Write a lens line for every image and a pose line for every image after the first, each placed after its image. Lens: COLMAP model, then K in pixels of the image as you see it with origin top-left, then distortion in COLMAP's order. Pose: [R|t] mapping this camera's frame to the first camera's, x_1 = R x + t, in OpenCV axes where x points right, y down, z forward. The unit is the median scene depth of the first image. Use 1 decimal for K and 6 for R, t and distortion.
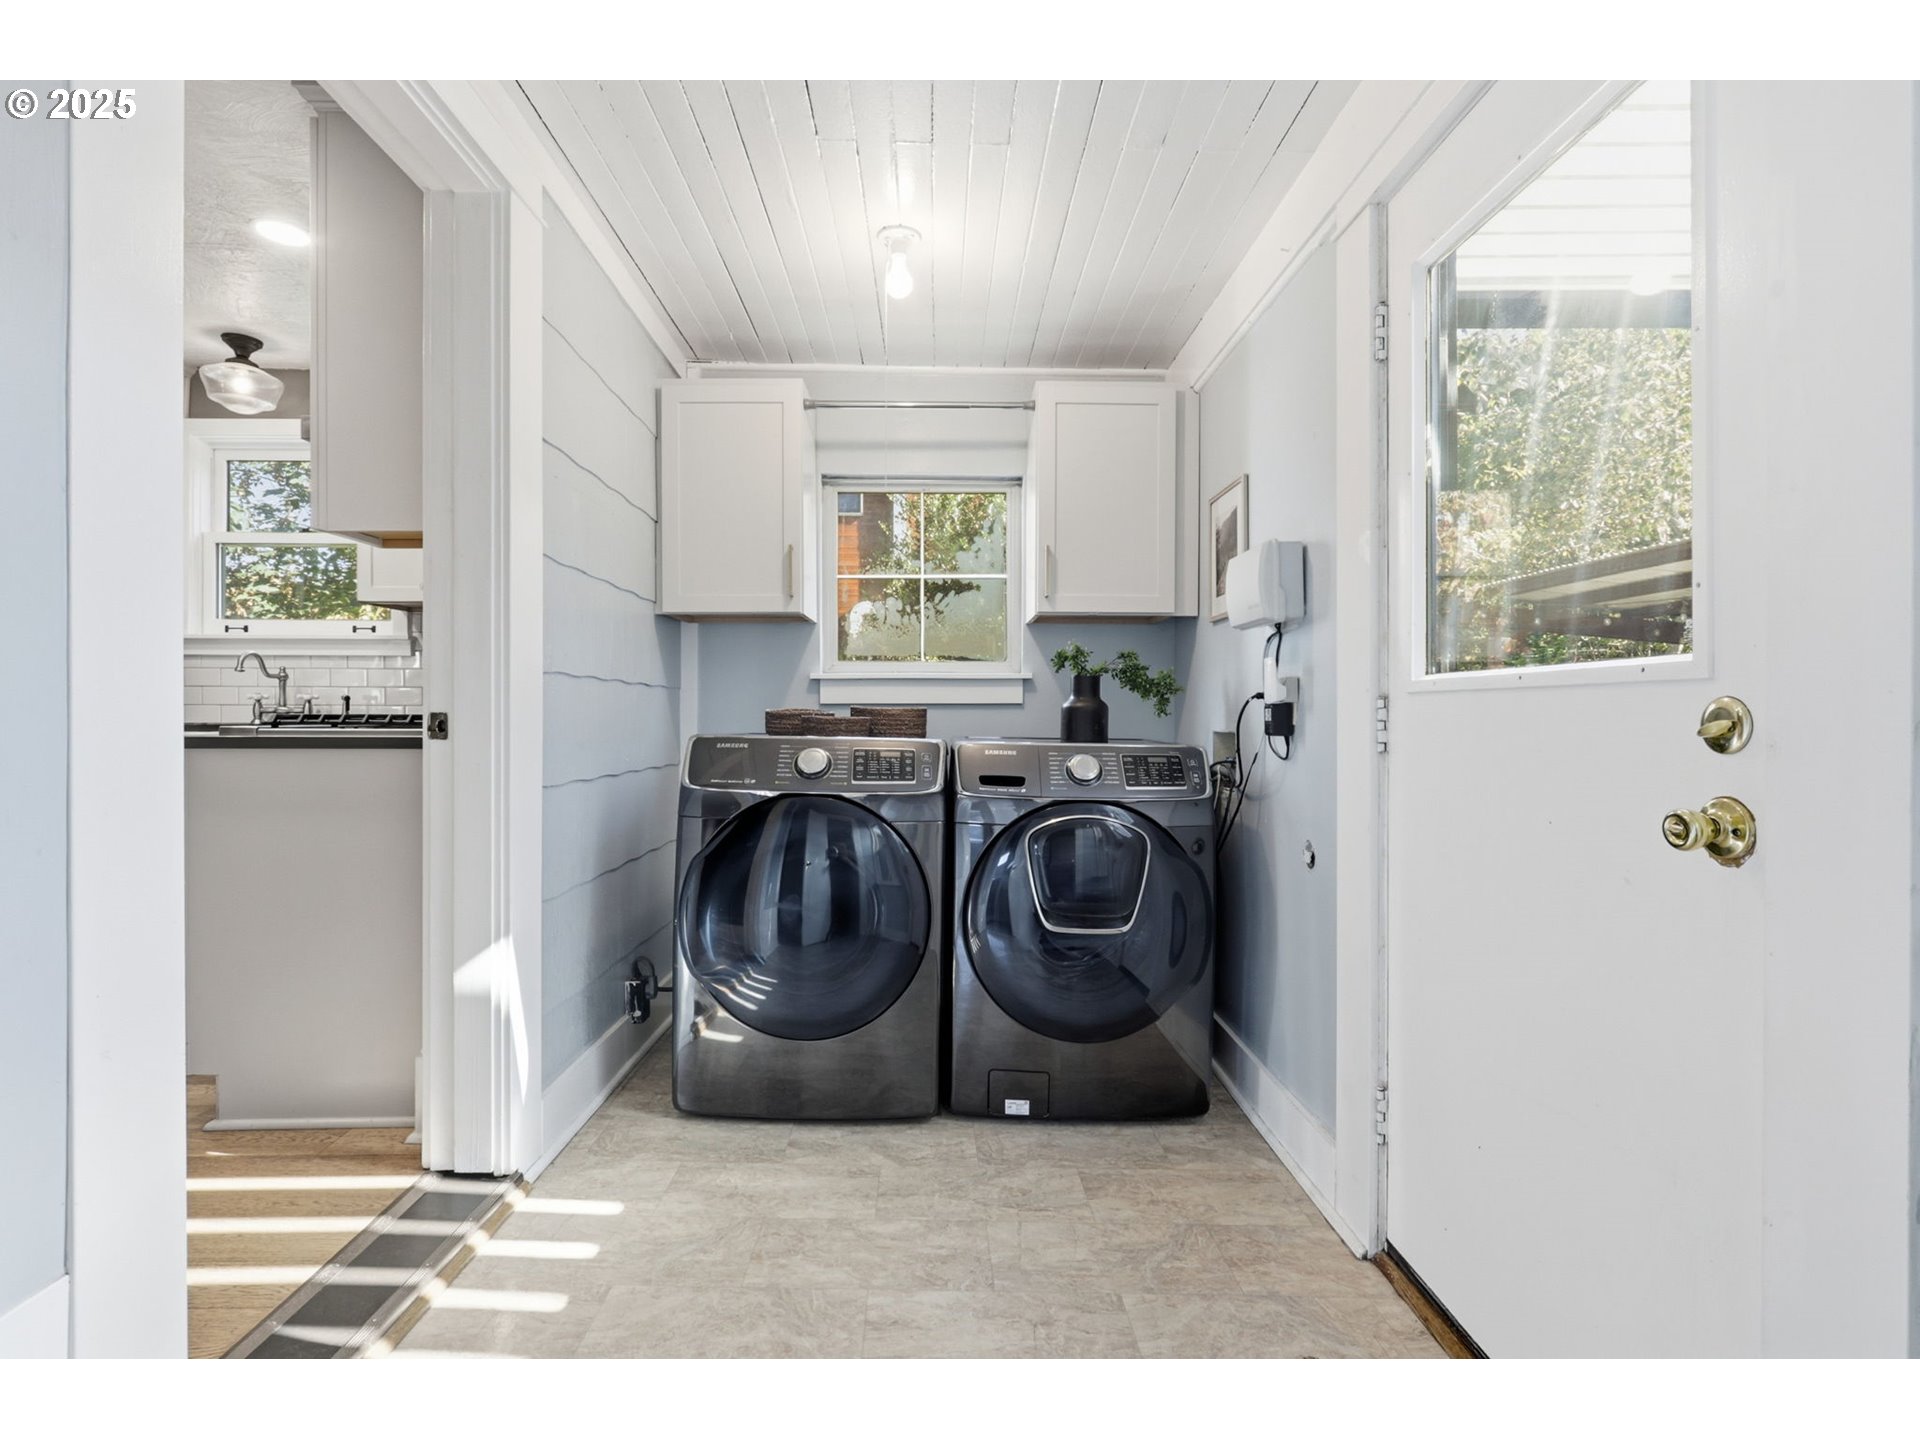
lens RADIAL K [[892.5, 0, 942.5], [0, 892.5, 714.9], [0, 0, 1]] dist [-0.002165, -0.000868]
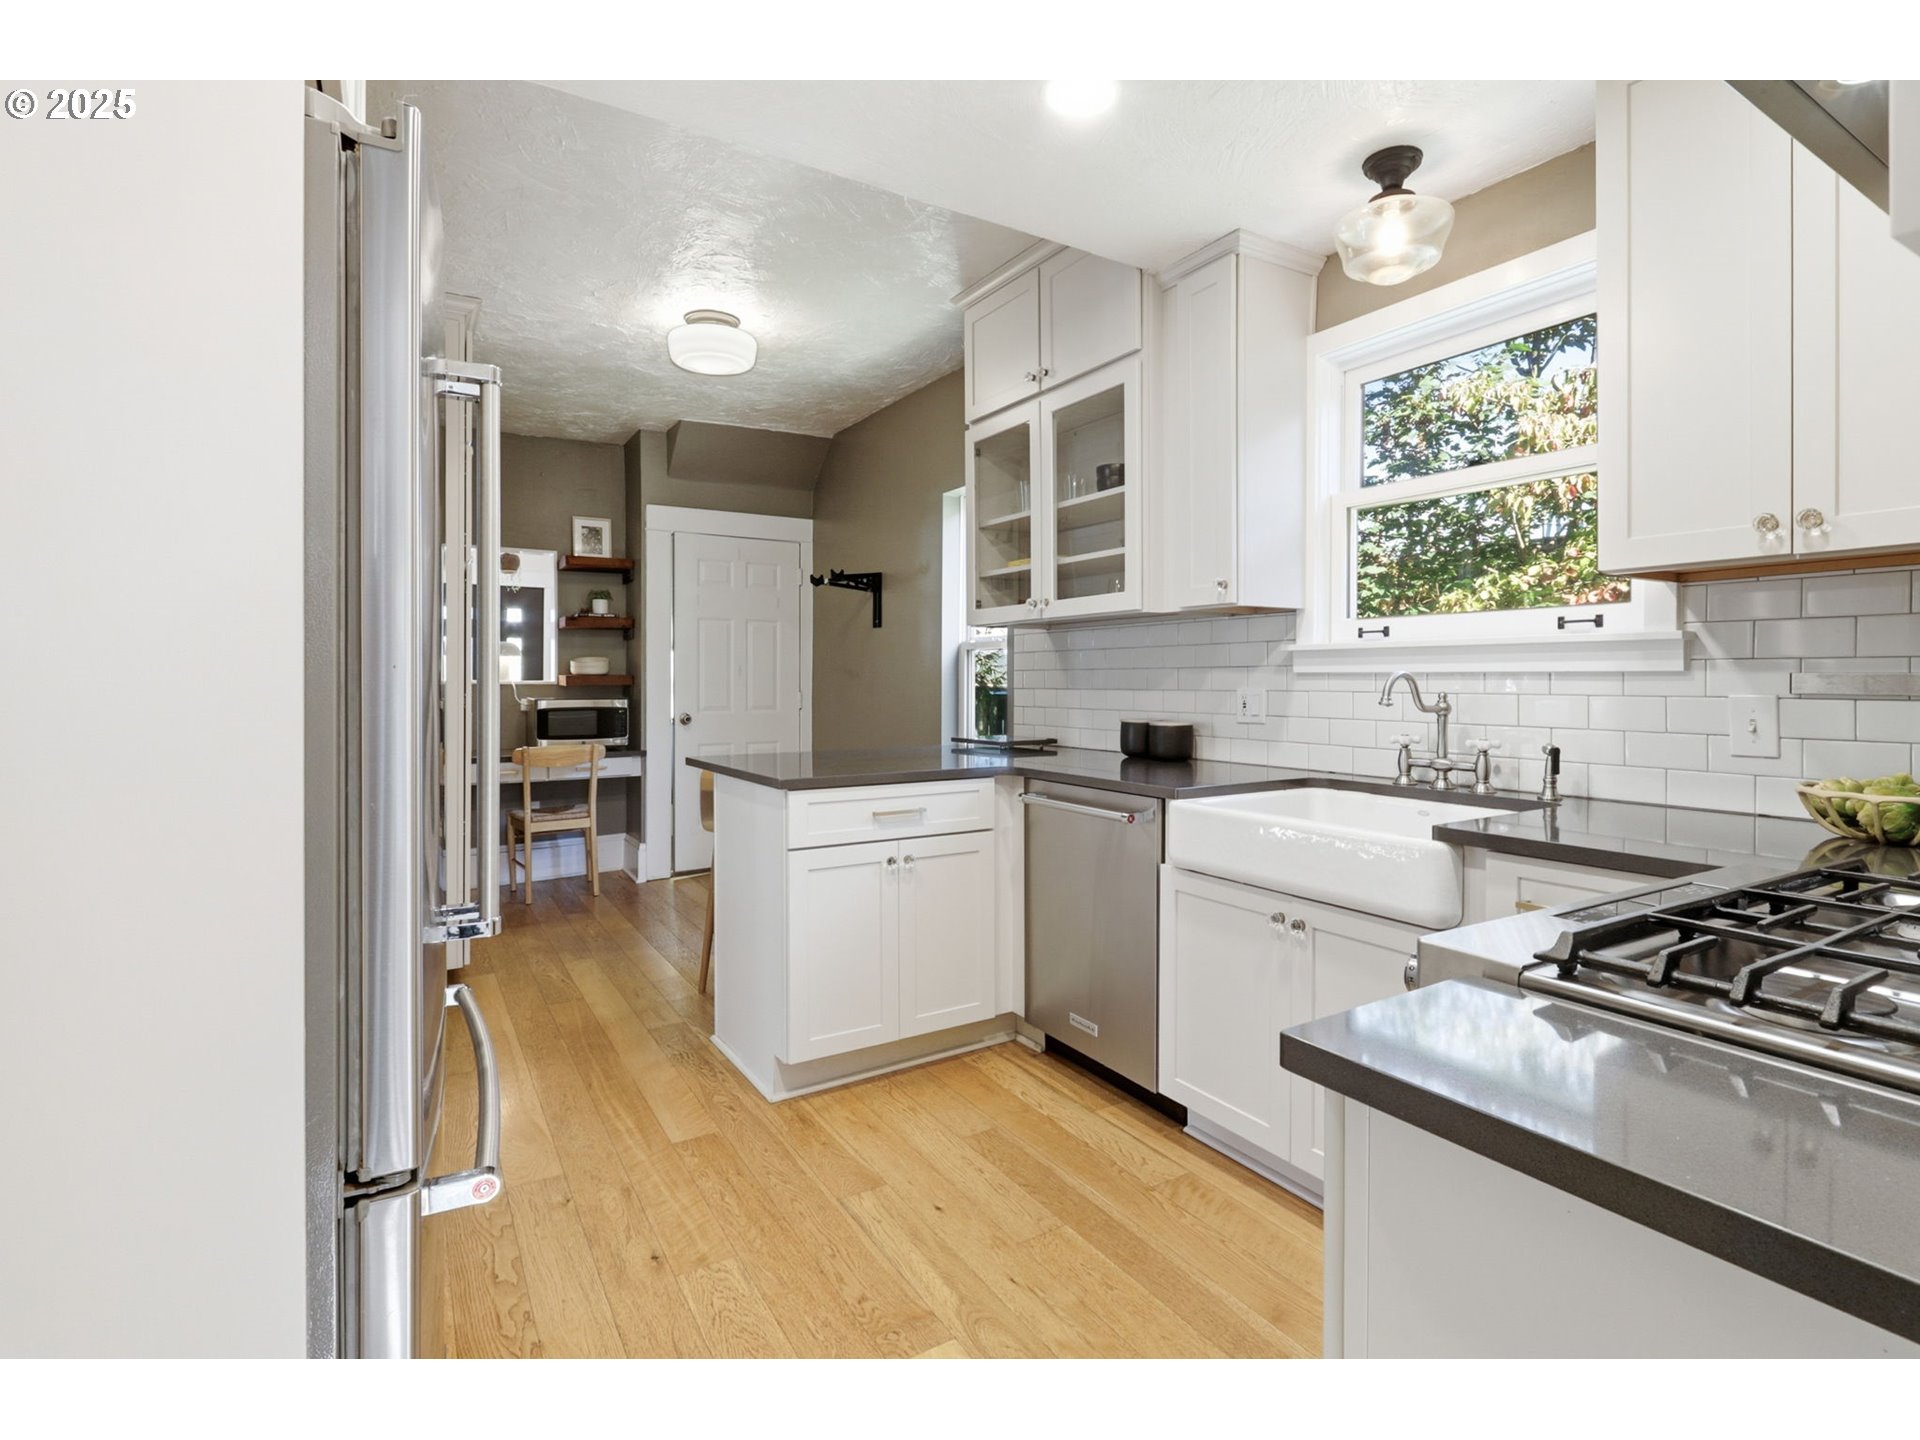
lens RADIAL K [[939.9, 0, 973.4], [0, 939.9, 692.9], [0, 0, 1]] dist [-0.000928, -0.000081]
pose [[0.514936, 0.010670, -0.857162, -0.349599], [-0.004632, 0.999943, 0.009664, -0.057263], [0.857216, -0.001006, 0.514956, 0.389548]]
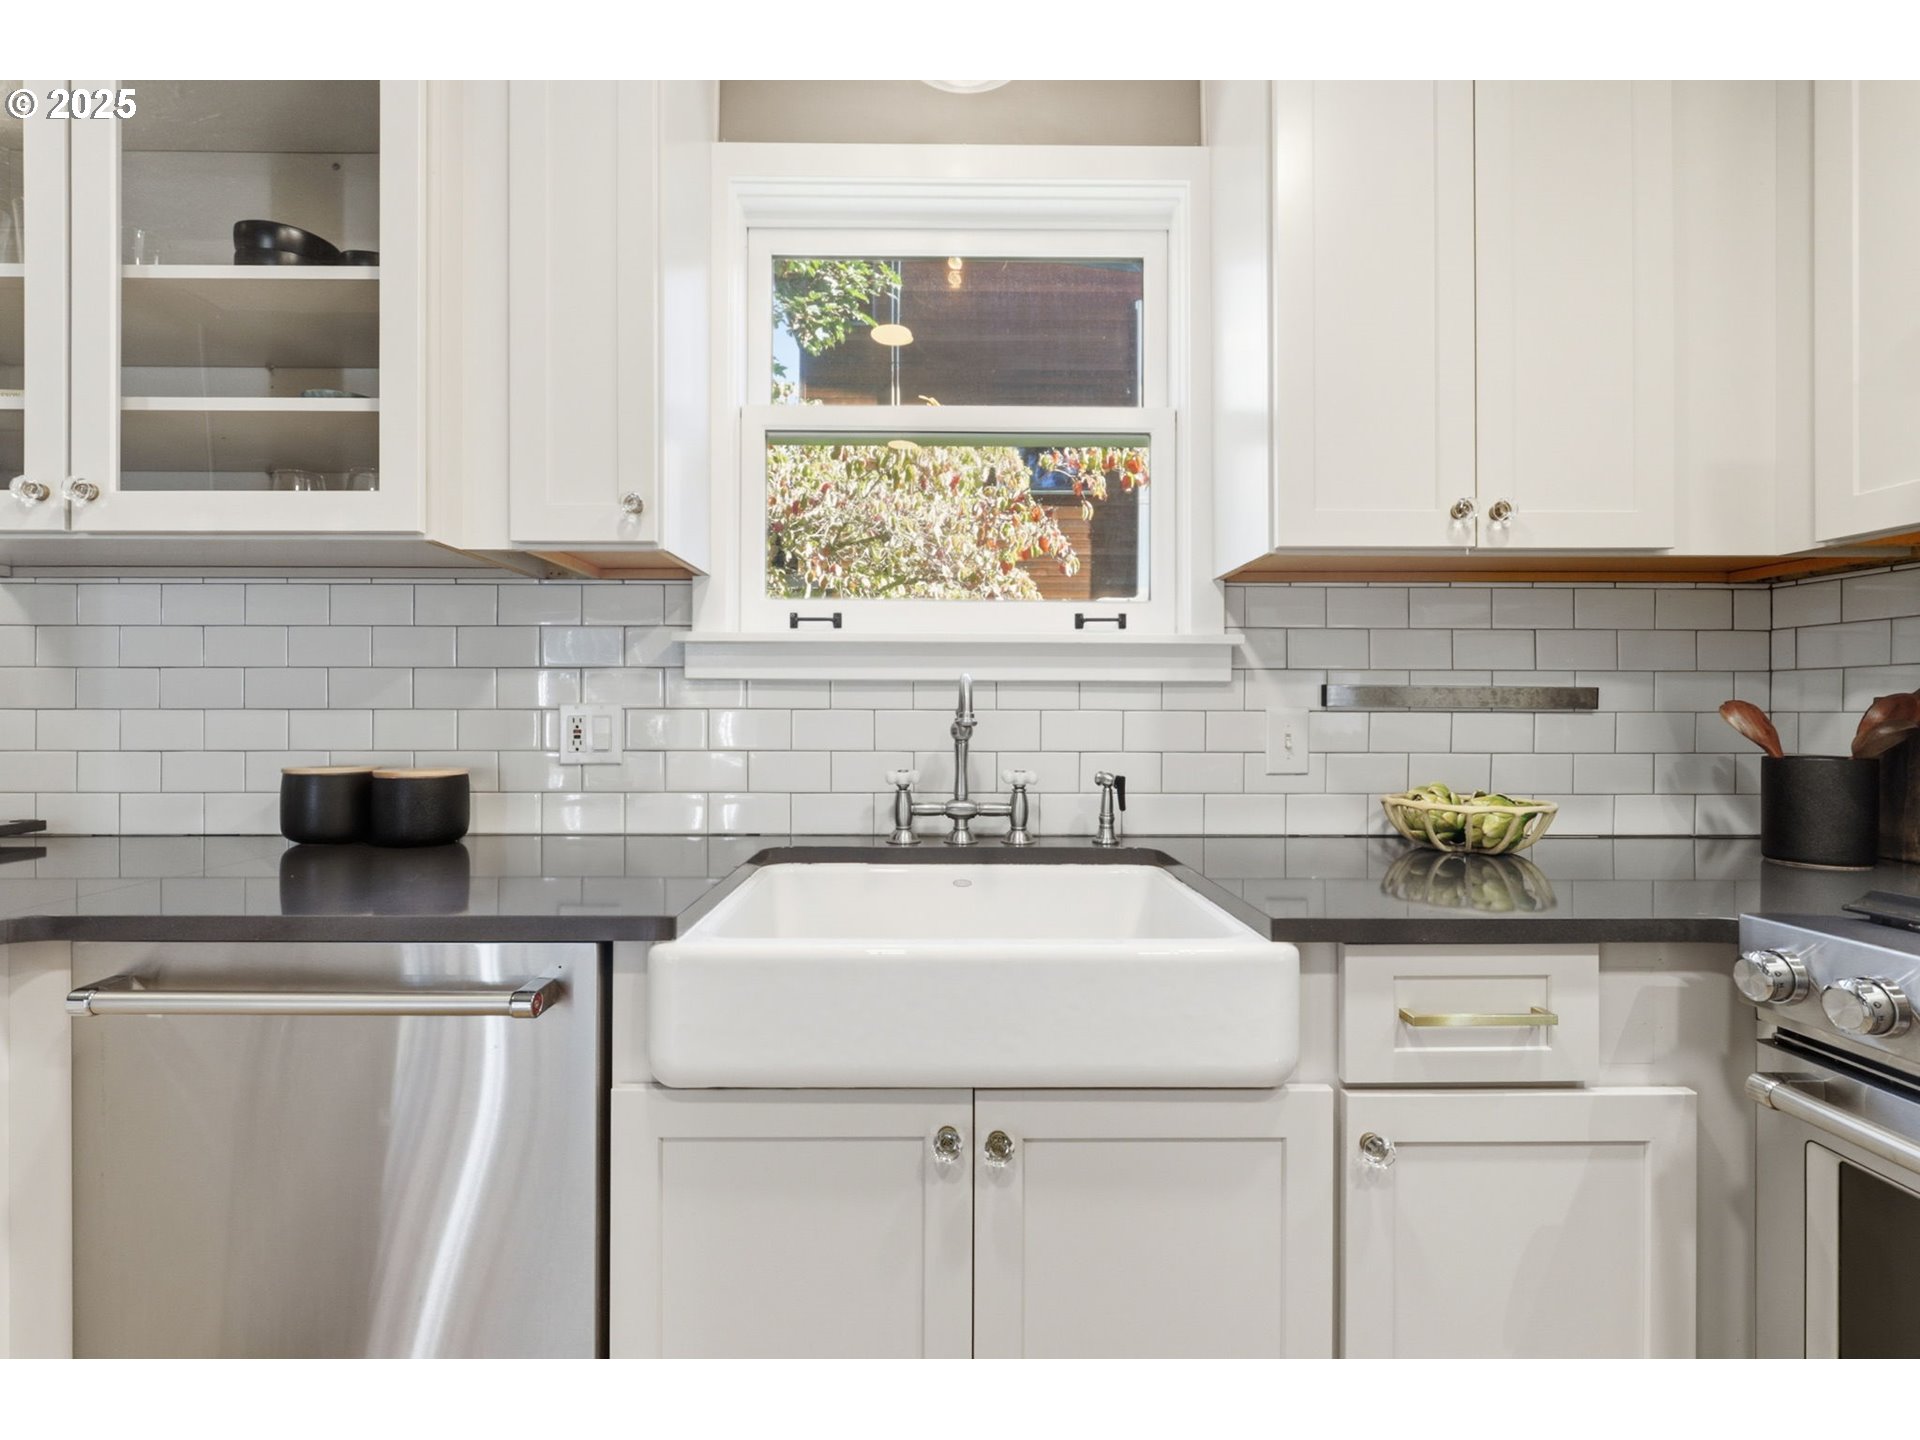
lens RADIAL K [[892.5, 0, 942.5], [0, 892.5, 714.9], [0, 0, 1]] dist [-0.002165, -0.000868]
pose [[0.999997, 0.001634, -0.002062, -0.730831], [-0.001642, 0.999992, -0.003769, -0.047959], [0.002055, 0.003773, 0.999991, 0.556769]]
